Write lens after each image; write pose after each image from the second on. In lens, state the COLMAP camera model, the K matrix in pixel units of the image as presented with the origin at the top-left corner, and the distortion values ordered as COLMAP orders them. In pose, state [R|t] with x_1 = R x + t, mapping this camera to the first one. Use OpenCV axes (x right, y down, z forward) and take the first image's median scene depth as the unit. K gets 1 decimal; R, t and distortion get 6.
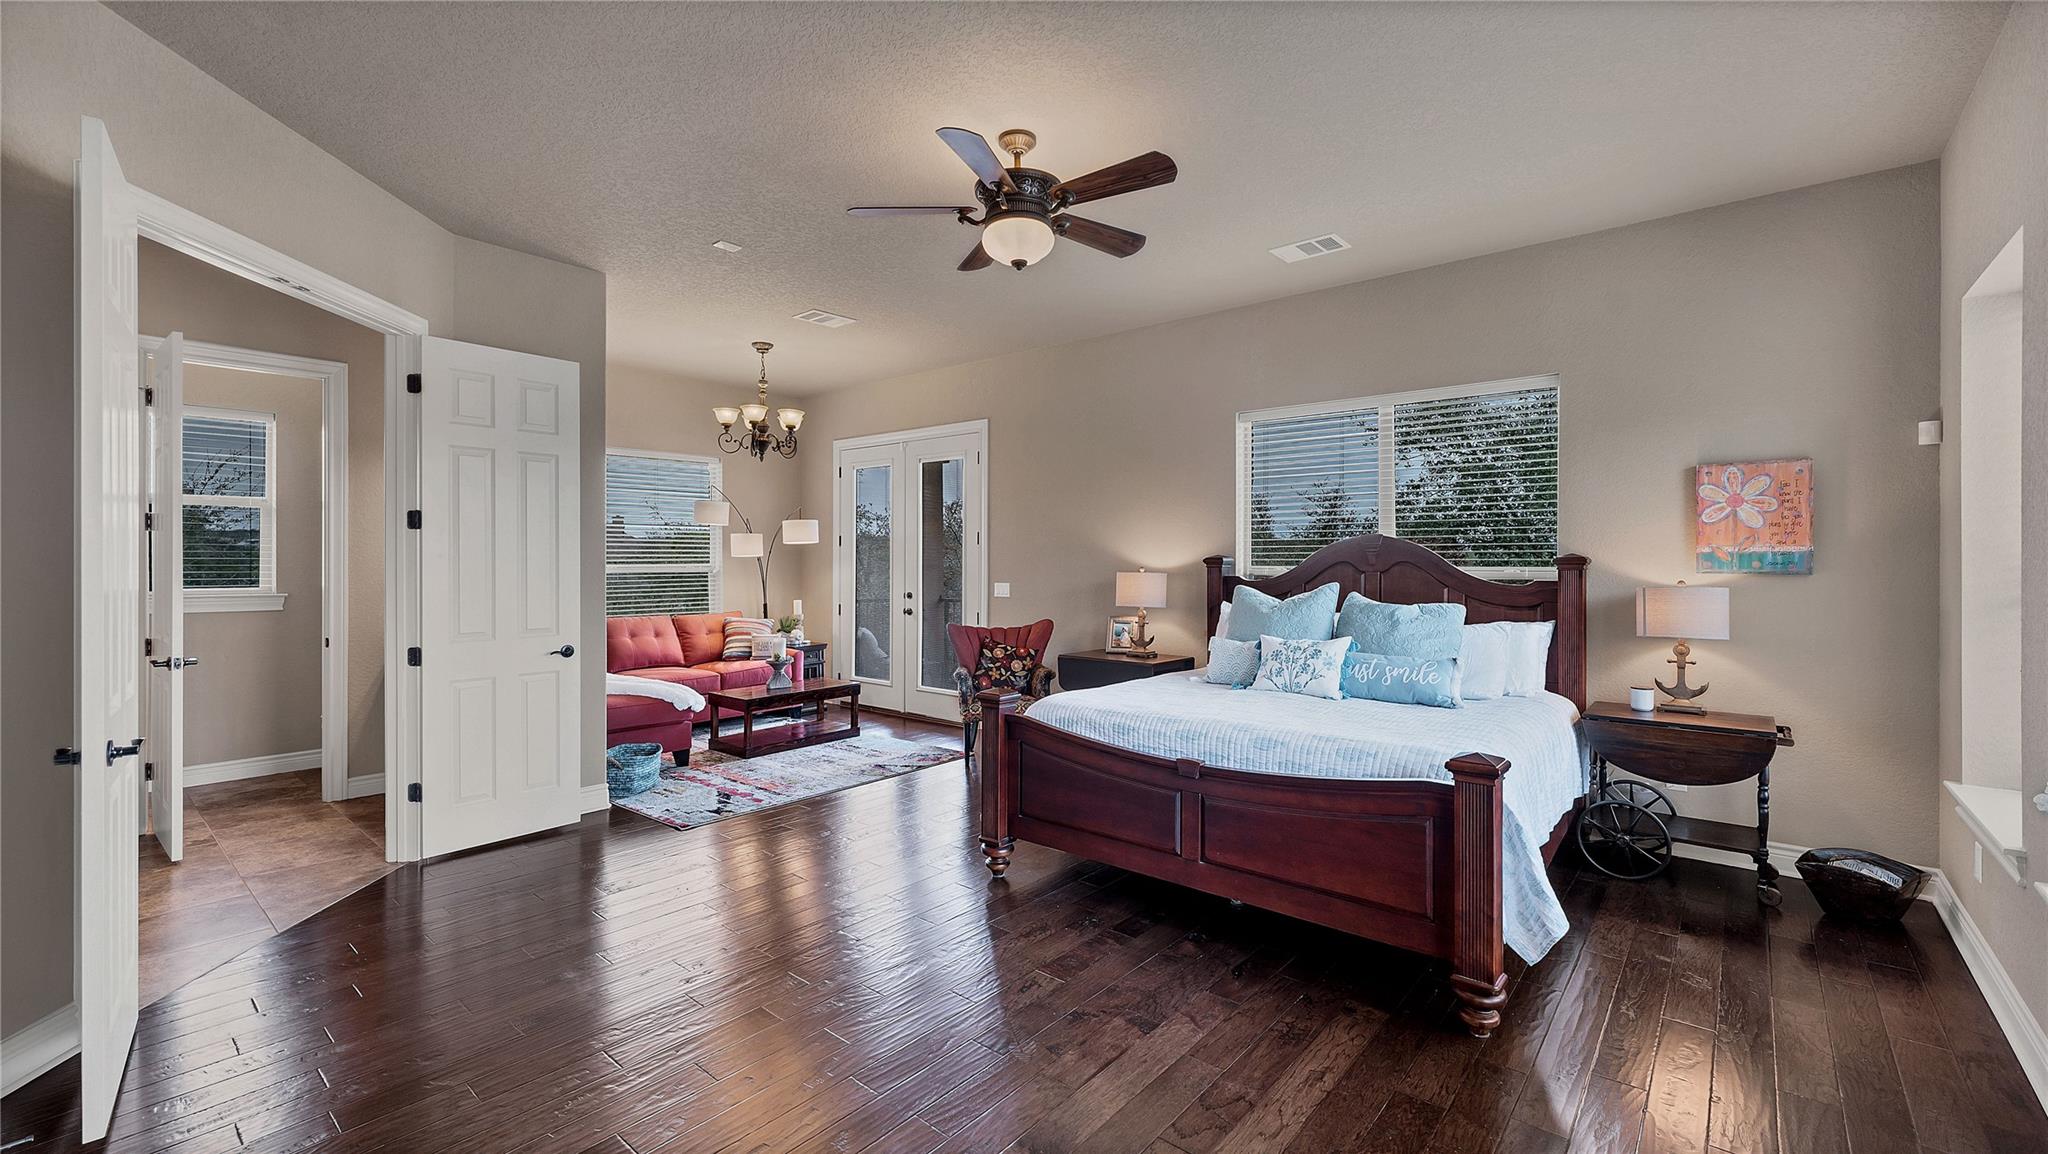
lens RADIAL K [[854.0, 0, 1034.9], [0, 854.0, 554.8], [0, 0, 1]] dist [0.001680, 0.000606]
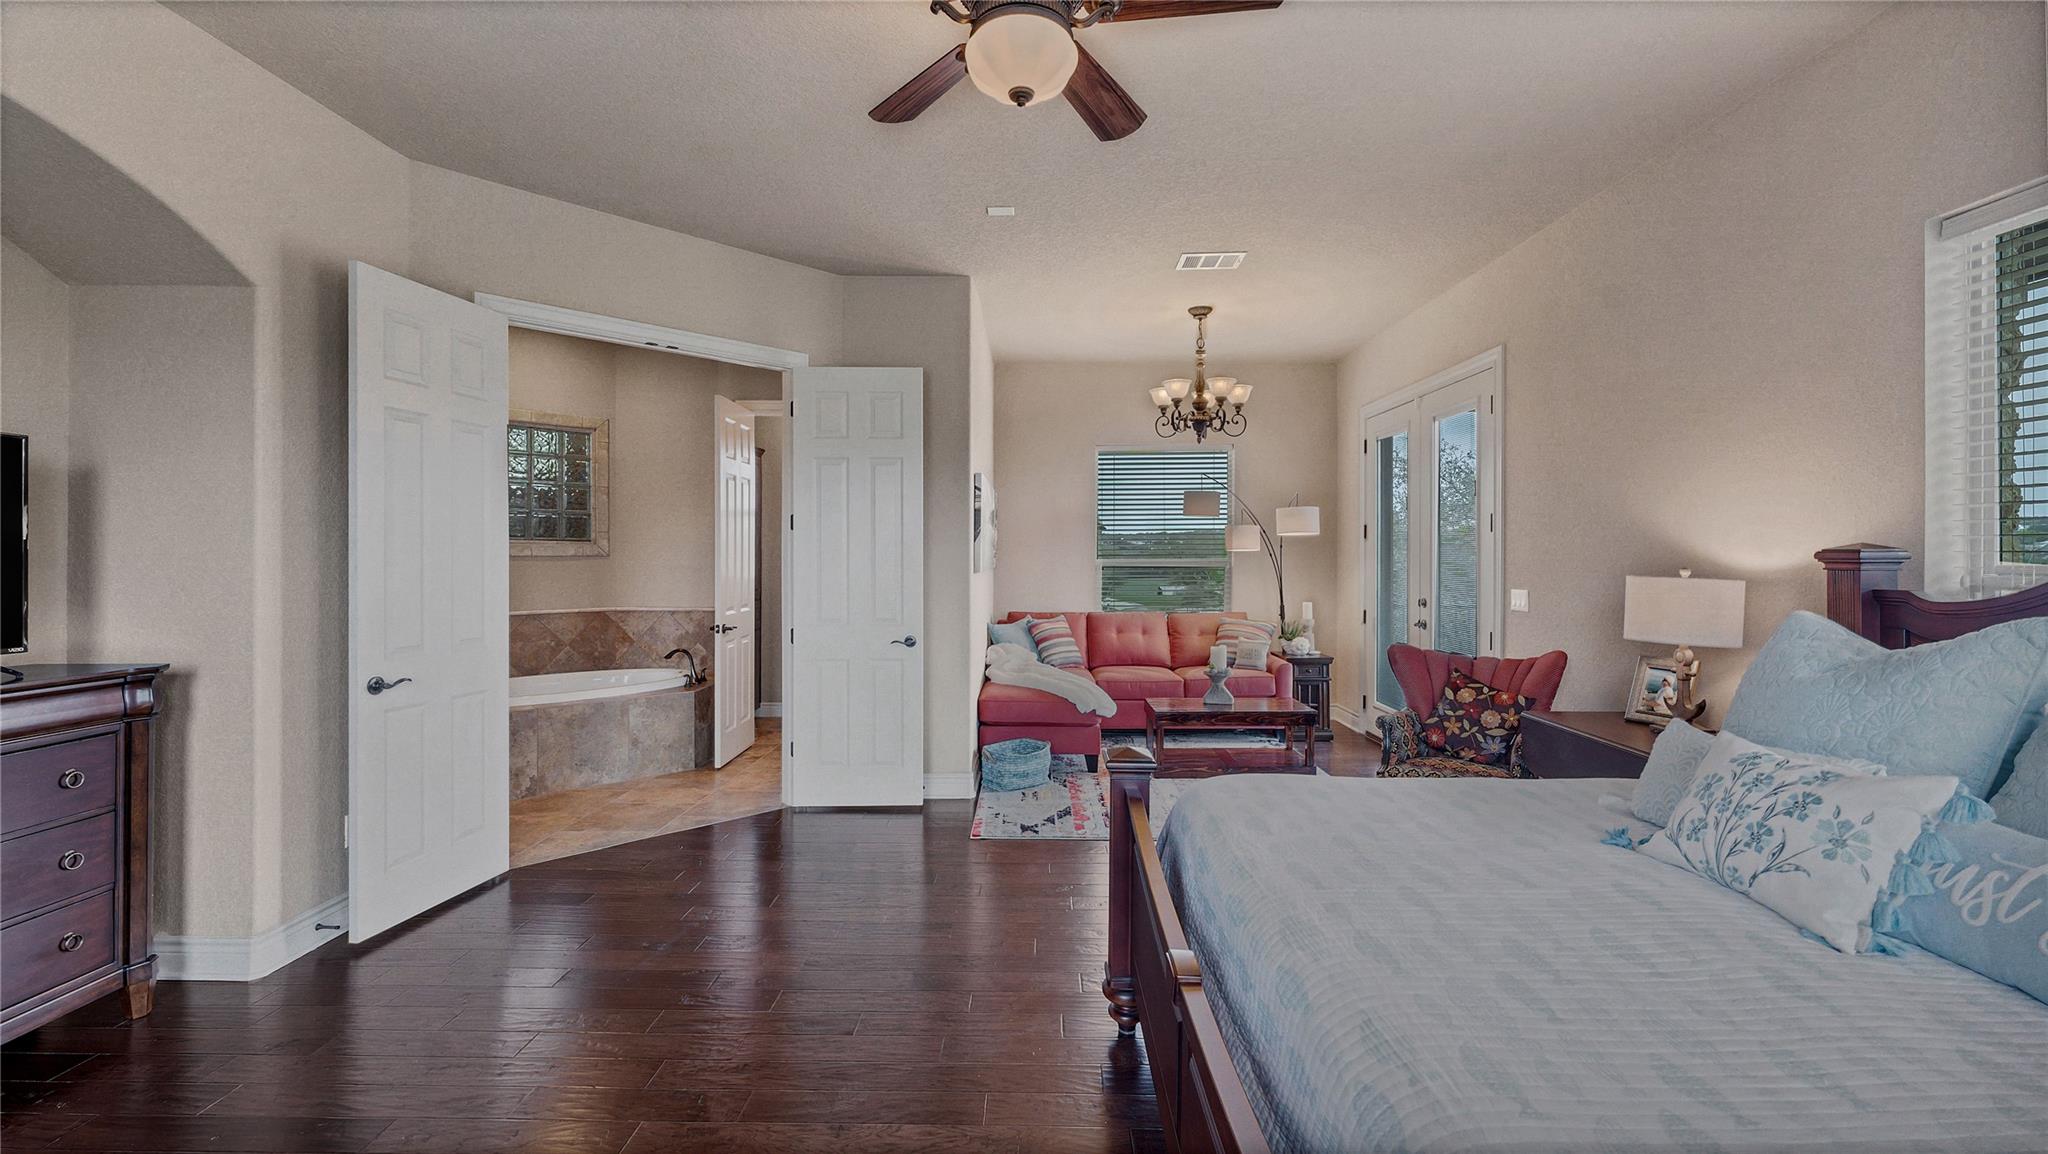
lens RADIAL K [[854.0, 0, 1024.7], [0, 854.0, 556.1], [0, 0, 1]] dist [0.001680, 0.000606]
pose [[0.623387, -0.000185, -0.781913, 0.265971], [0.005663, 0.999975, 0.004279, 0.002034], [0.781893, -0.007096, 0.623372, 0.325076]]
